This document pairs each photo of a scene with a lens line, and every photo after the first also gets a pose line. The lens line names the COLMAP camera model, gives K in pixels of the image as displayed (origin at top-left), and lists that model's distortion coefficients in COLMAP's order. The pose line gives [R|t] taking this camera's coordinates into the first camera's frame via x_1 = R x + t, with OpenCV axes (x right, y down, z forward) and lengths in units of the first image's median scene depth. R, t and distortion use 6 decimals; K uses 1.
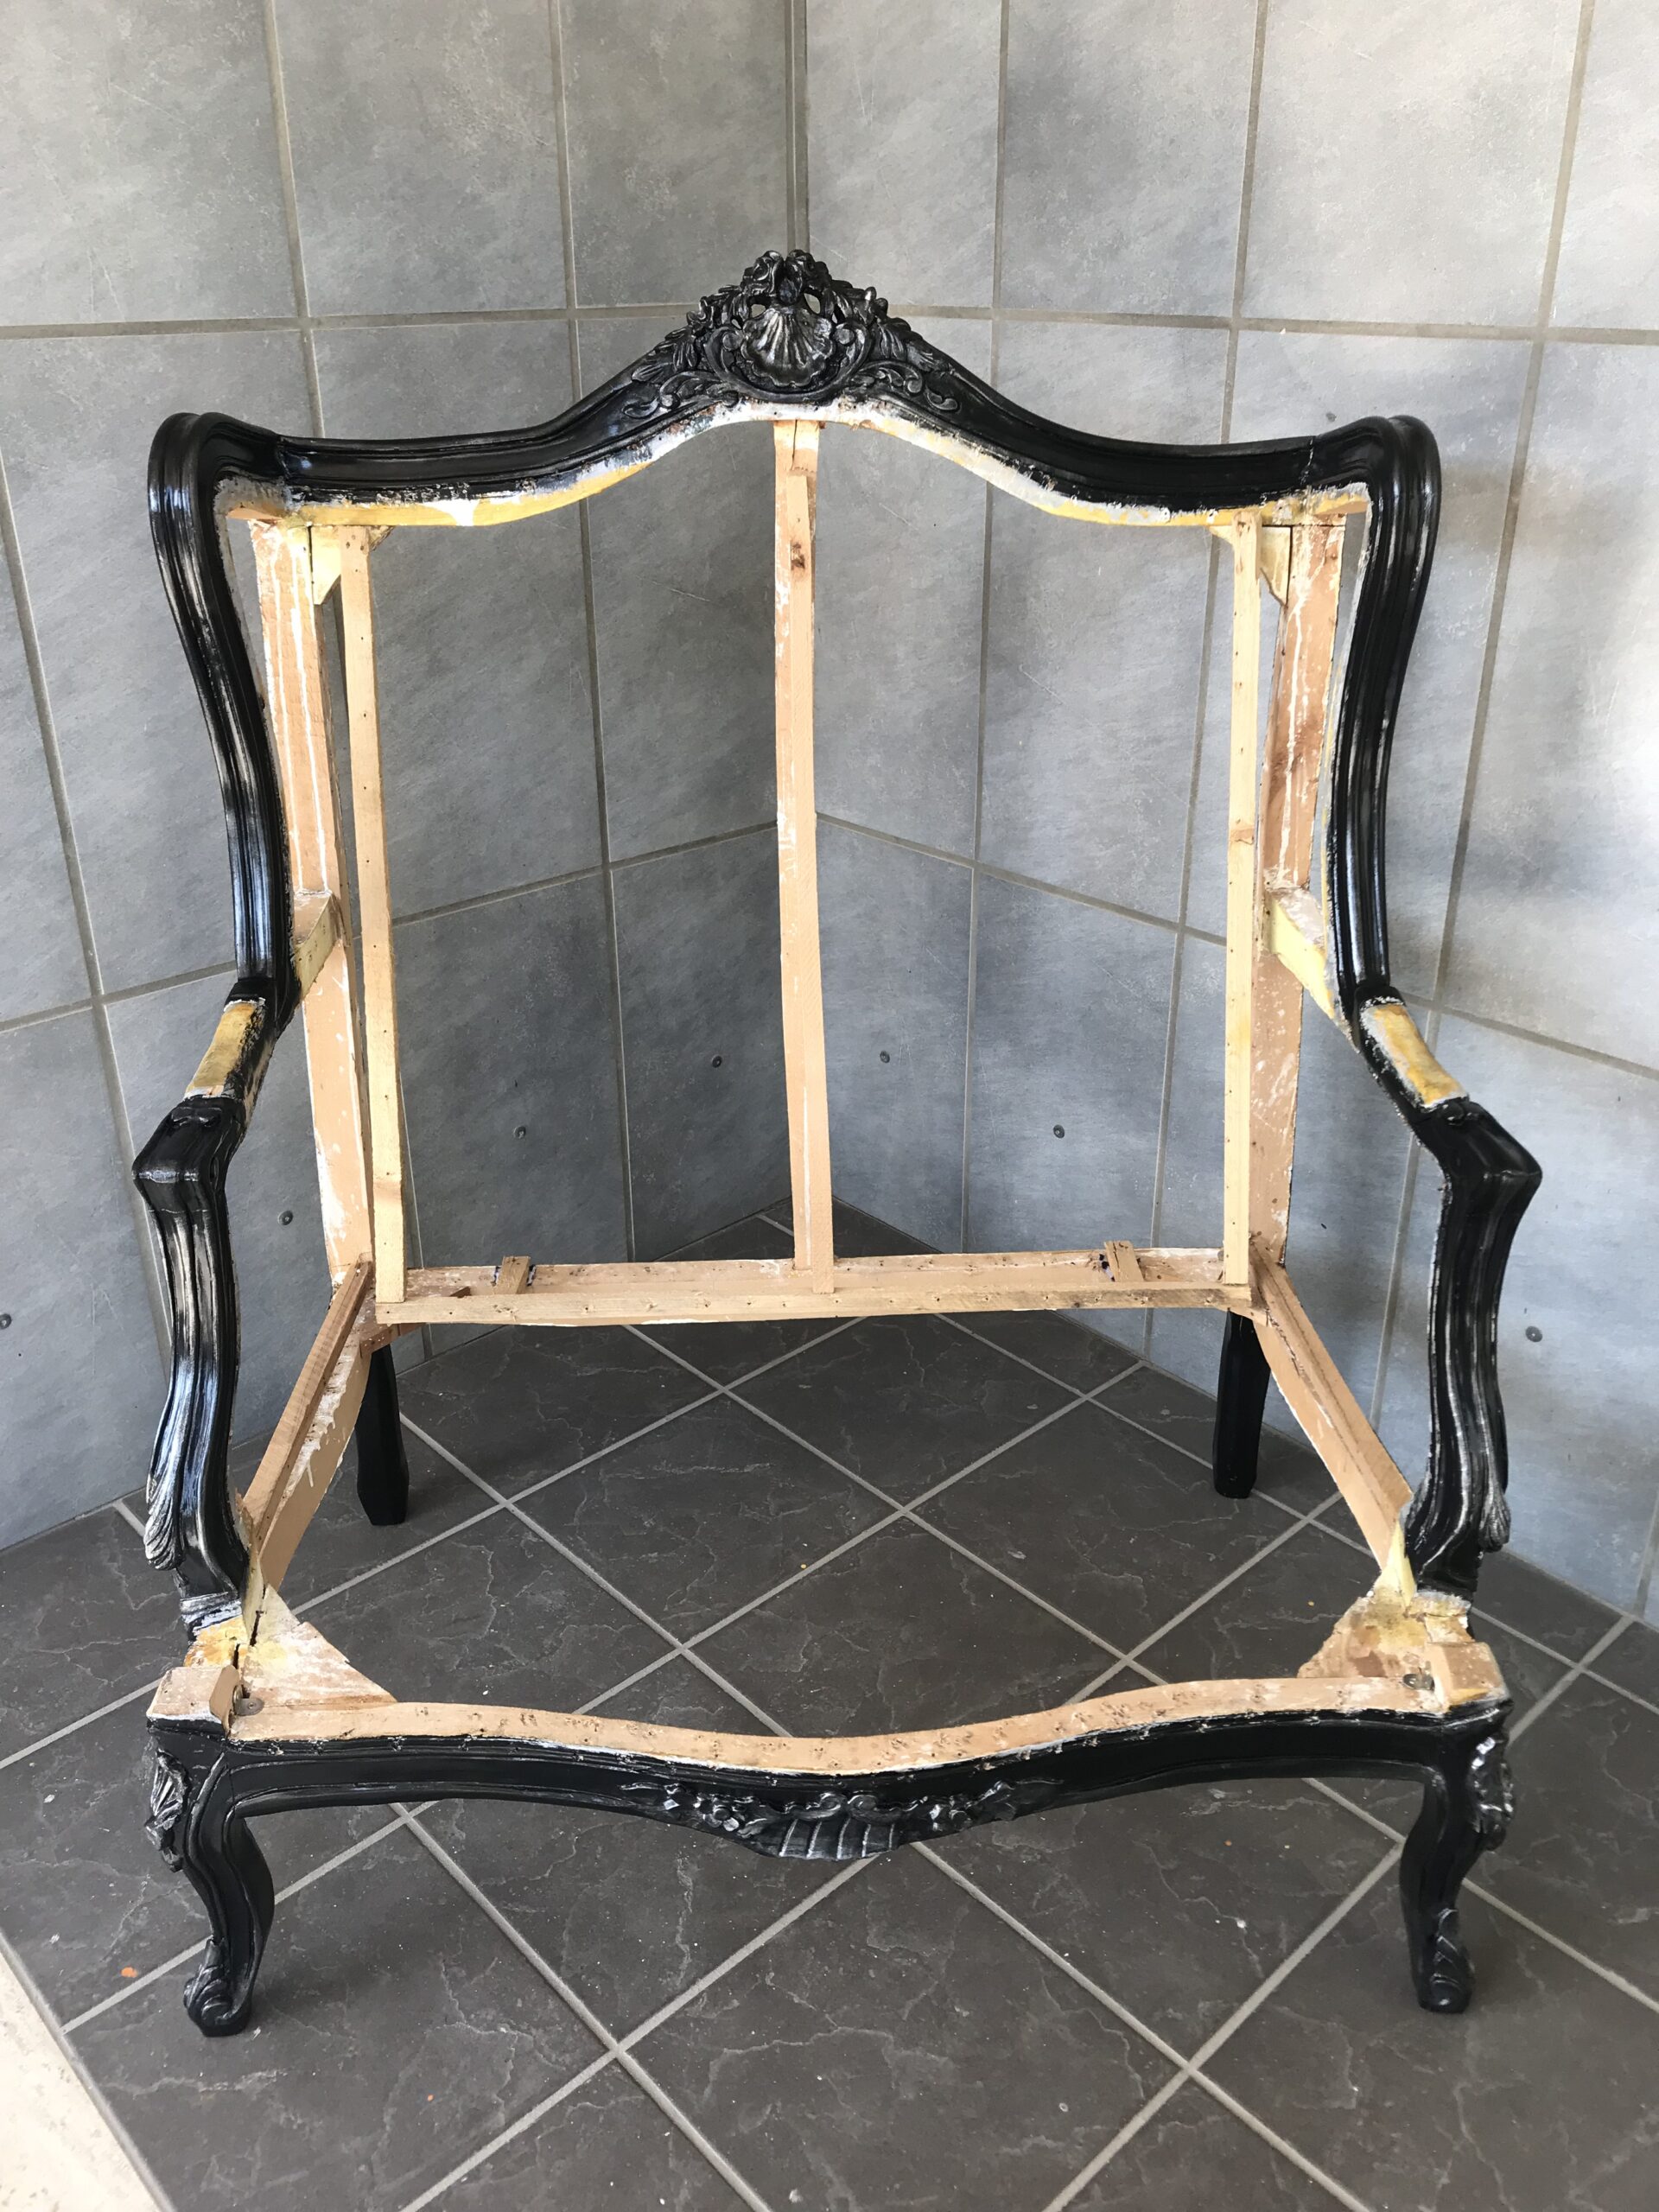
lens RADIAL K [[1830.9, 0, 849.8], [0, 1830.9, 1102.4], [0, 0, 1]] dist [0.025149, -0.039962]
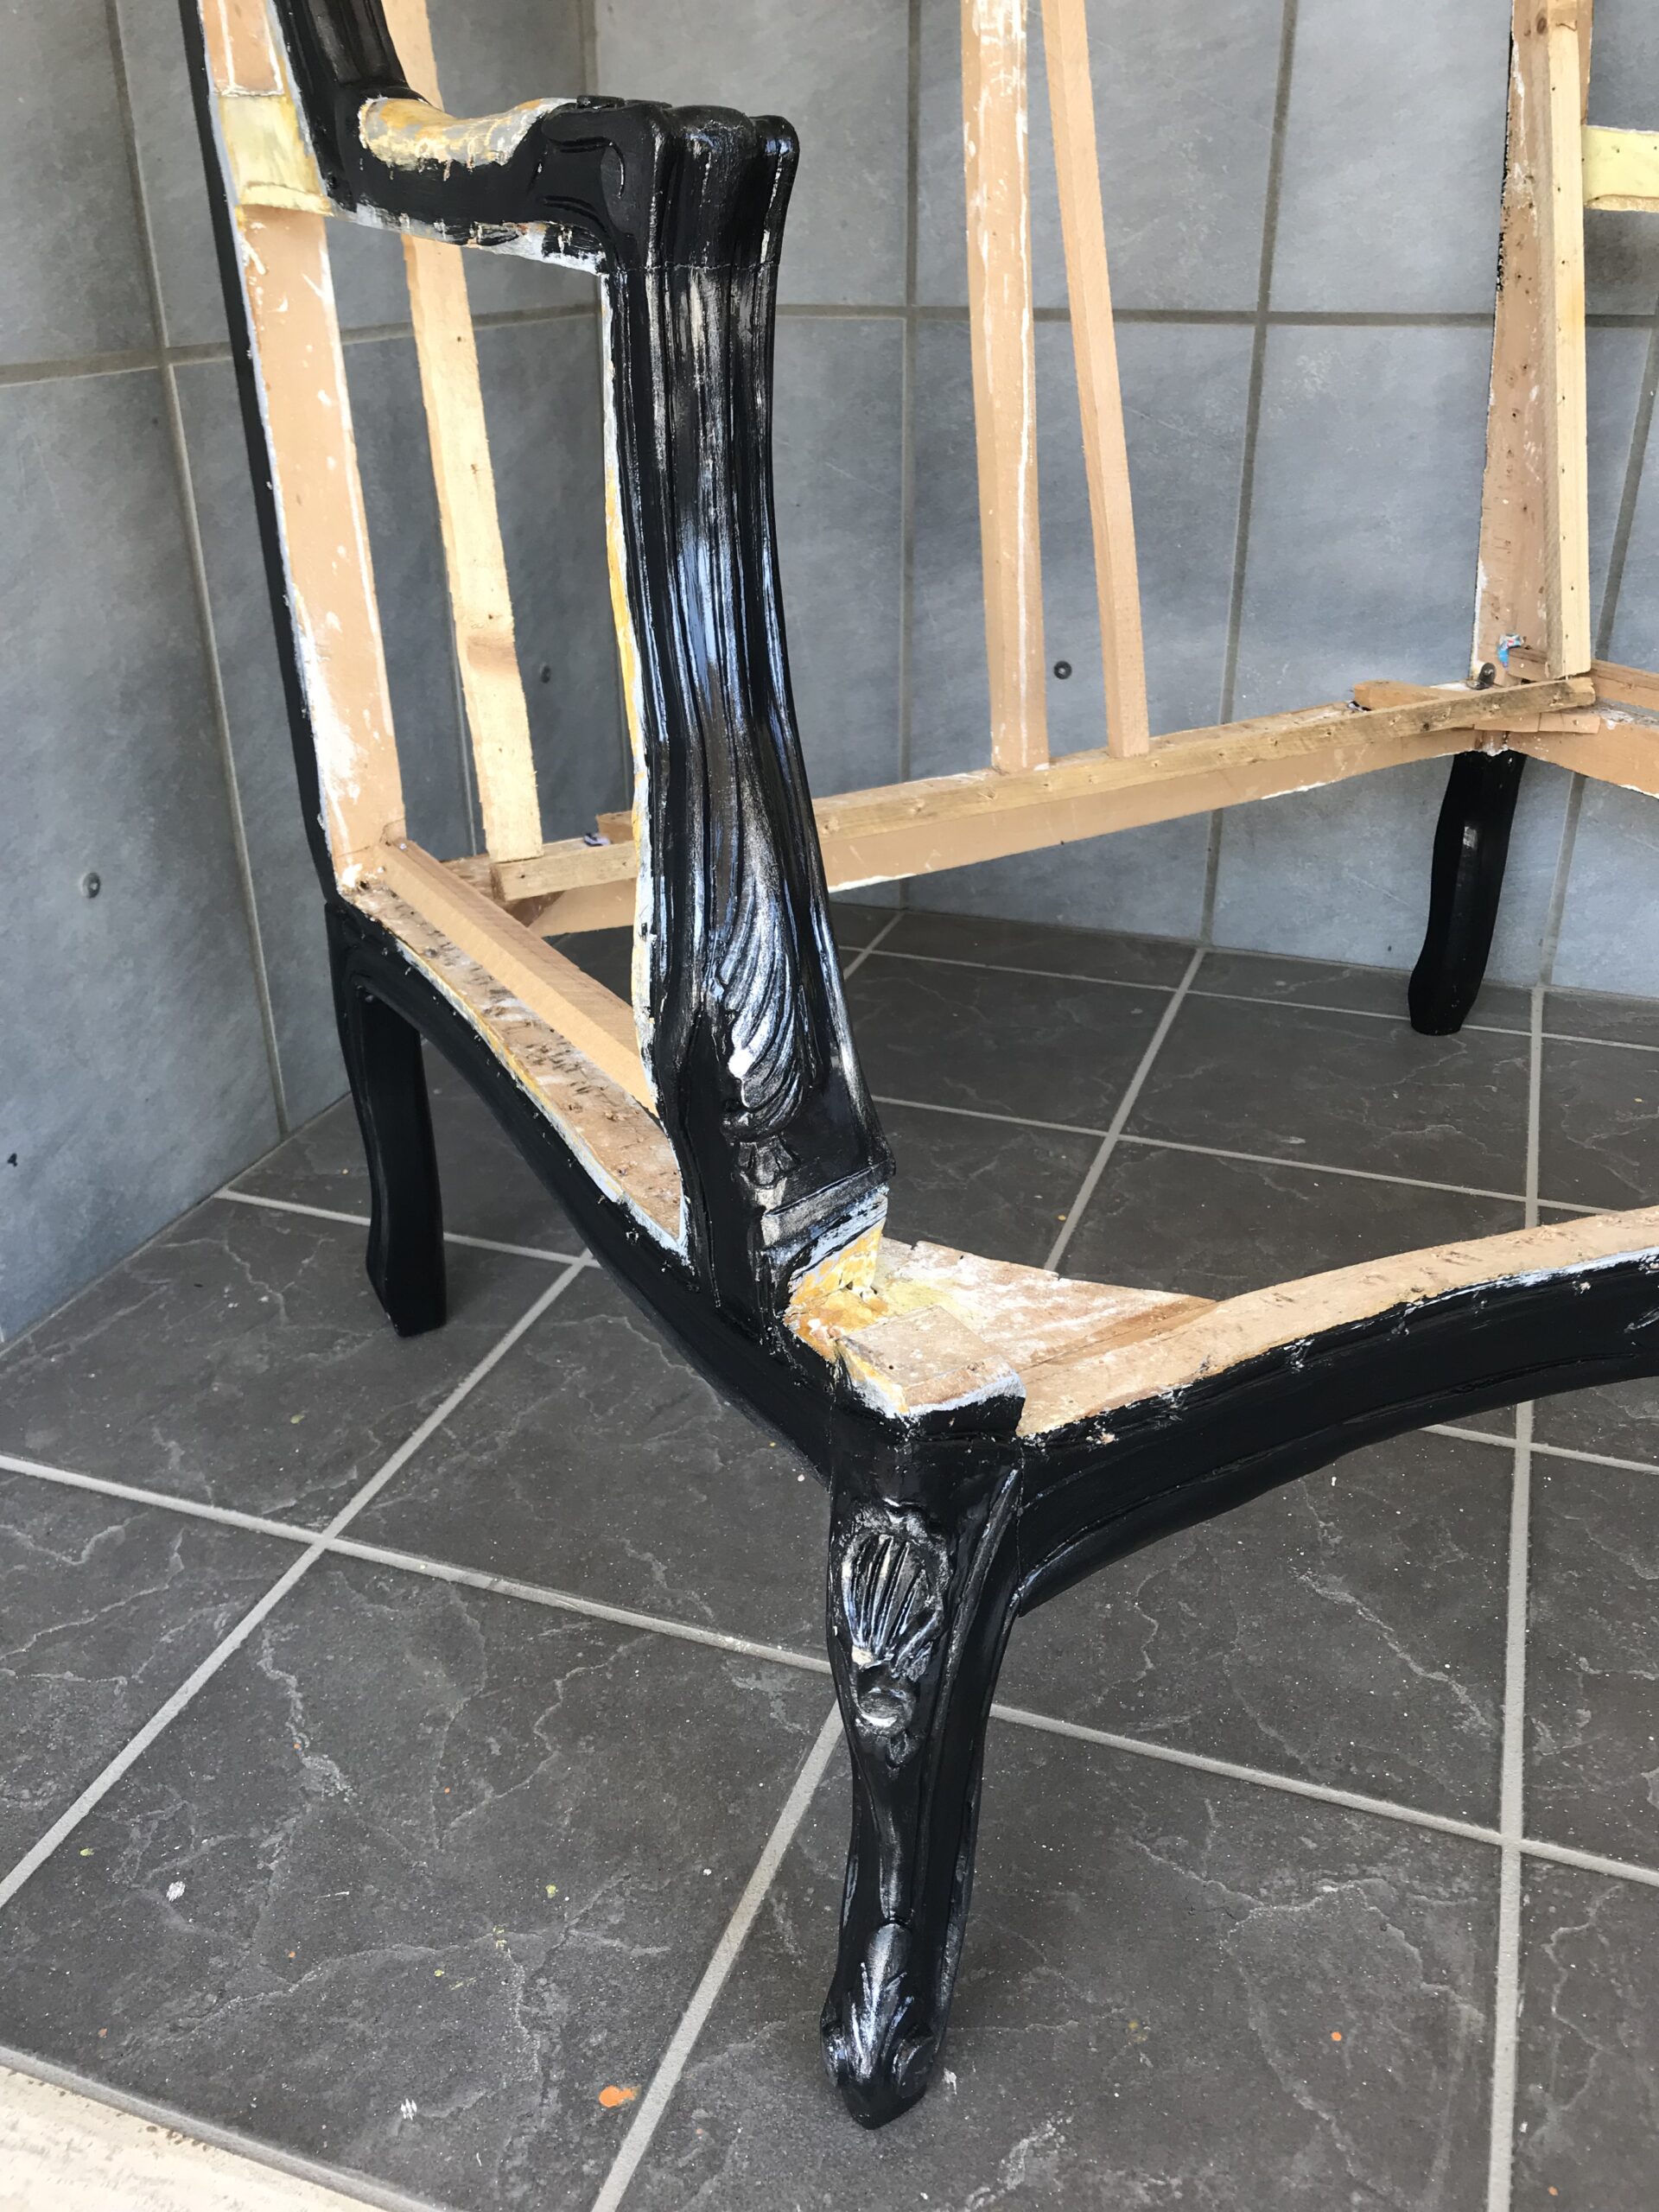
lens RADIAL K [[1830.9, 0, 847.9], [0, 1830.9, 1106.9], [0, 0, 1]] dist [0.025149, -0.039962]
pose [[0.886355, -0.205589, 0.414859, -0.379254], [0.200903, 0.978041, 0.055447, 0.159278], [-0.417148, 0.034201, 0.908195, 0.411050]]
